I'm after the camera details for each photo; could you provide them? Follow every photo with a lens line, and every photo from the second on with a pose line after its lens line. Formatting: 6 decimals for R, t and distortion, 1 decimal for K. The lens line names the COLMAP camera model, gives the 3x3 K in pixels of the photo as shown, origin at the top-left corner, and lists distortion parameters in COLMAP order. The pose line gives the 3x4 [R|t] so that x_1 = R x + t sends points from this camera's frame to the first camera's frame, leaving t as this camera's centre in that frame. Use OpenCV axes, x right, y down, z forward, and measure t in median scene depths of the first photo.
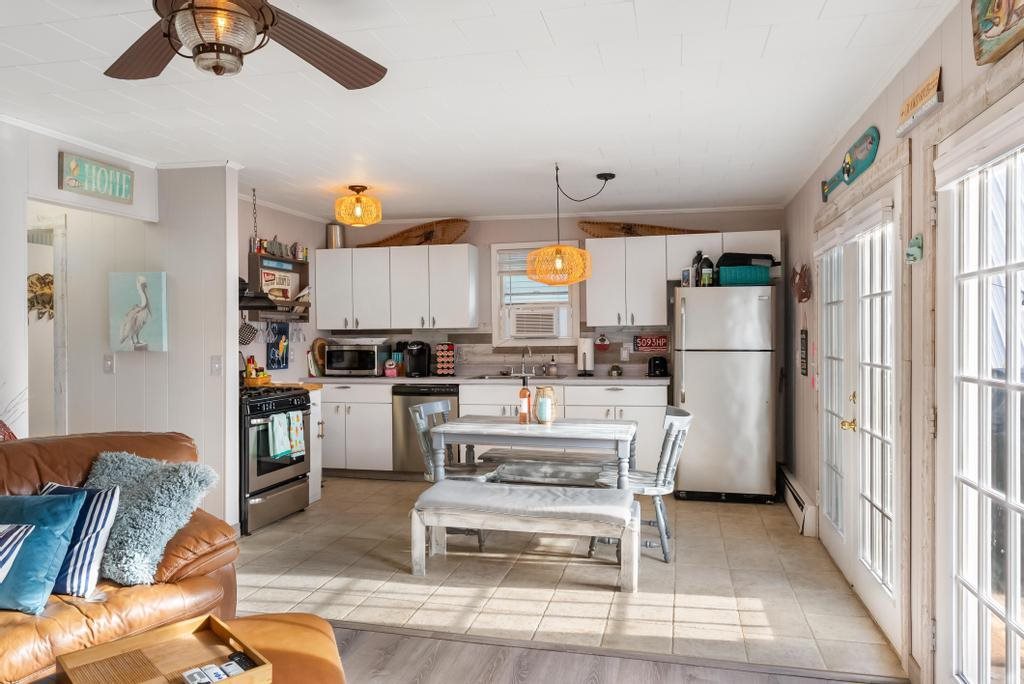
lens RADIAL K [[715.2, 0, 507.4], [0, 715.2, 339.3], [0, 0, 1]] dist [-0.003921, 0.001678]
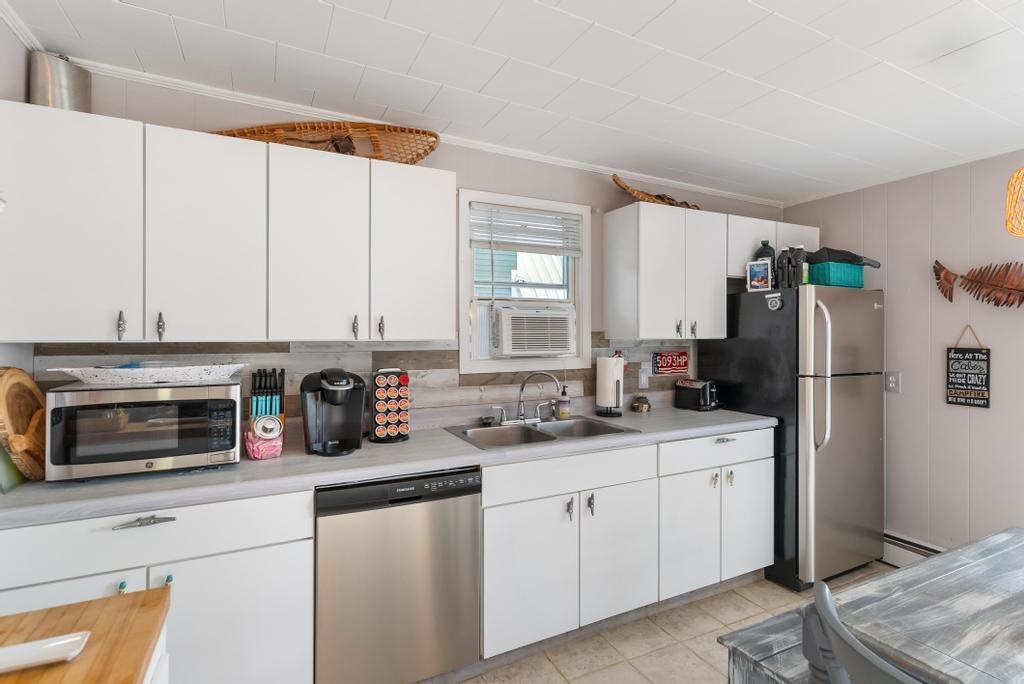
lens RADIAL K [[489.3, 0, 512.3], [0, 489.3, 336.4], [0, 0, 1]] dist [-0.001855, 0.002088]
pose [[0.759819, 0.009134, 0.650070, -0.257133], [-0.003139, 0.999941, -0.010382, -0.015980], [-0.650127, 0.005848, 0.759803, 0.749009]]
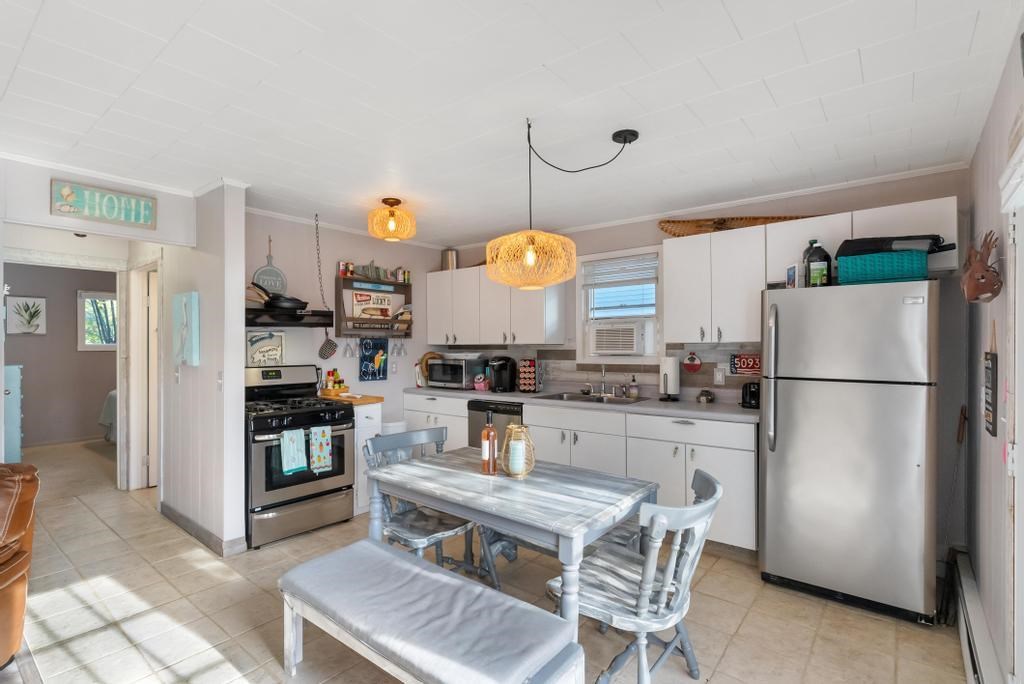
lens RADIAL K [[489.3, 0, 507.7], [0, 489.3, 349.2], [0, 0, 1]] dist [-0.001855, 0.002088]
pose [[0.903096, 0.009530, -0.429333, 0.193682], [-0.008849, 0.999954, 0.003584, -0.011348], [0.429348, 0.000562, 0.903139, 0.400859]]
